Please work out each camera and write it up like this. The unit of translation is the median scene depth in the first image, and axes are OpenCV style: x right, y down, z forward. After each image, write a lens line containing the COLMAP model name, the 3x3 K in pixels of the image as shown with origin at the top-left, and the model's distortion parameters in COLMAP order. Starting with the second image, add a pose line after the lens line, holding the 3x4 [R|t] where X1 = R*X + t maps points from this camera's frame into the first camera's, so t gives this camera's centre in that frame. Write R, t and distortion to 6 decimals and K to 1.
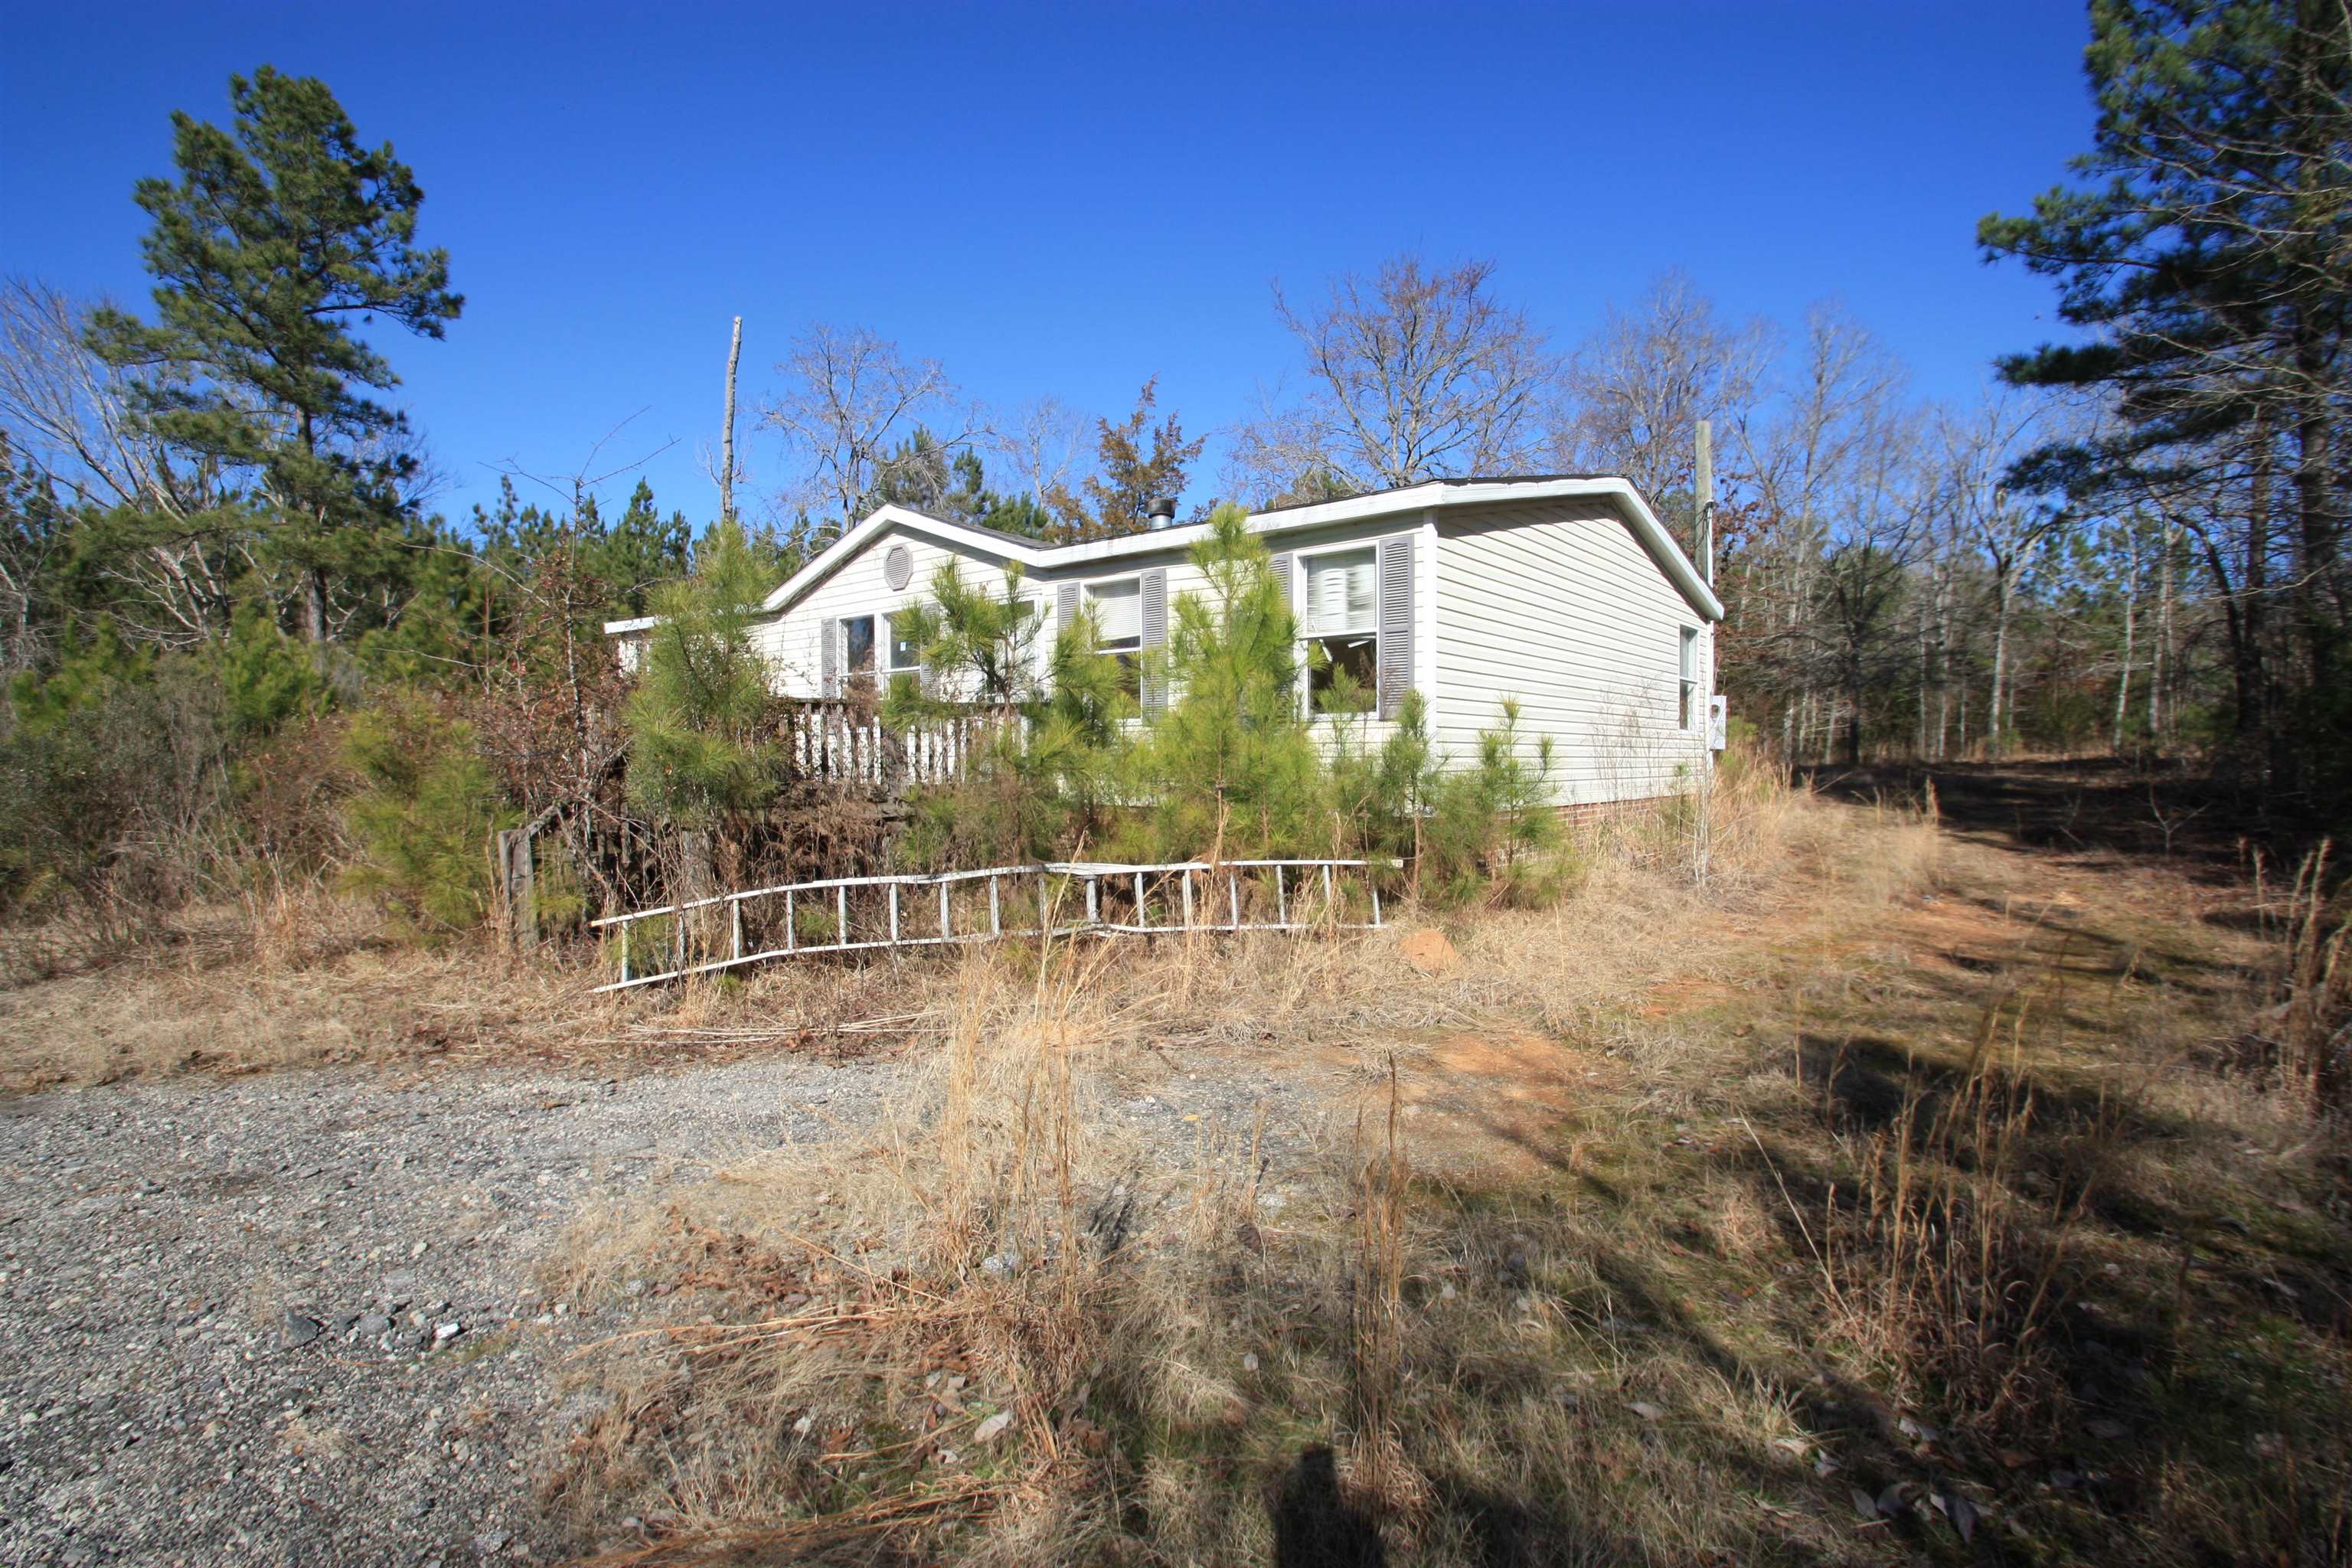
lens RADIAL K [[1075.9, 0, 1176.0], [0, 1075.9, 784.0], [0, 0, 1]] dist [0.009850, -0.015874]
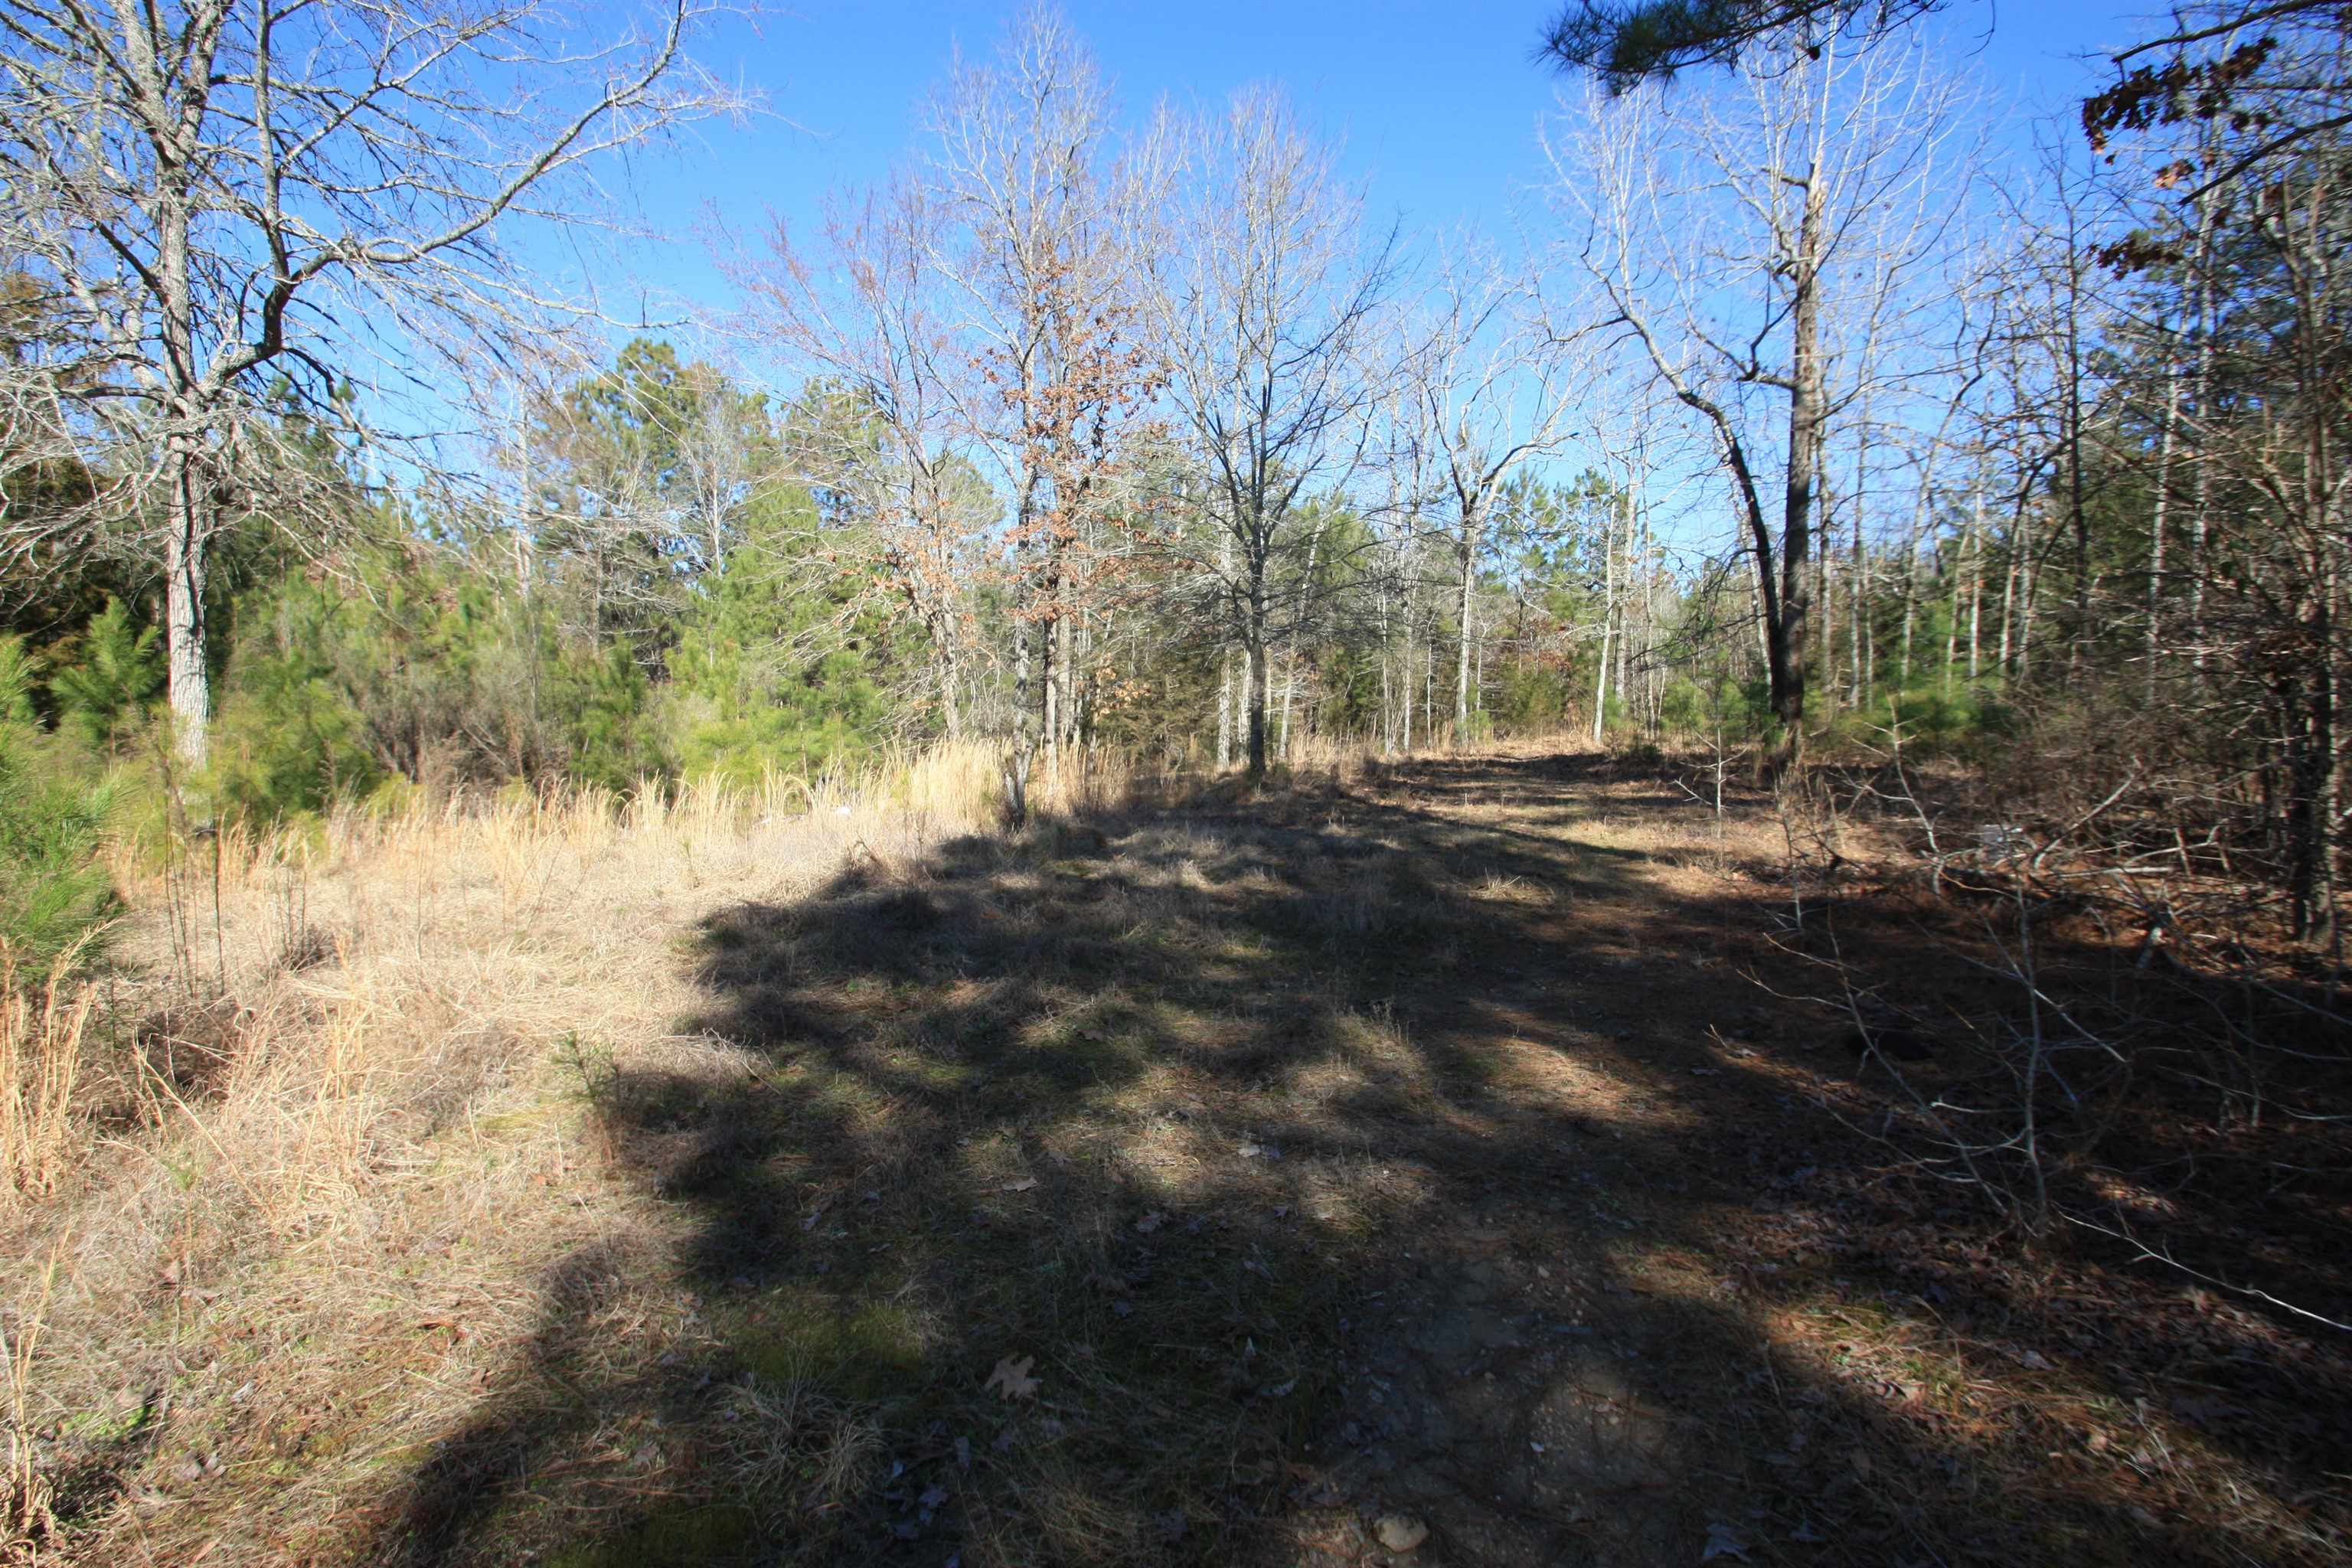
lens RADIAL K [[1075.9, 0, 1176.0], [0, 1075.9, 784.0], [0, 0, 1]] dist [0.009850, -0.015874]
pose [[0.924753, -0.031279, 0.379281, 0.451654], [0.022985, 0.999388, 0.026376, -0.039170], [-0.379874, -0.015674, 0.924906, 0.593473]]
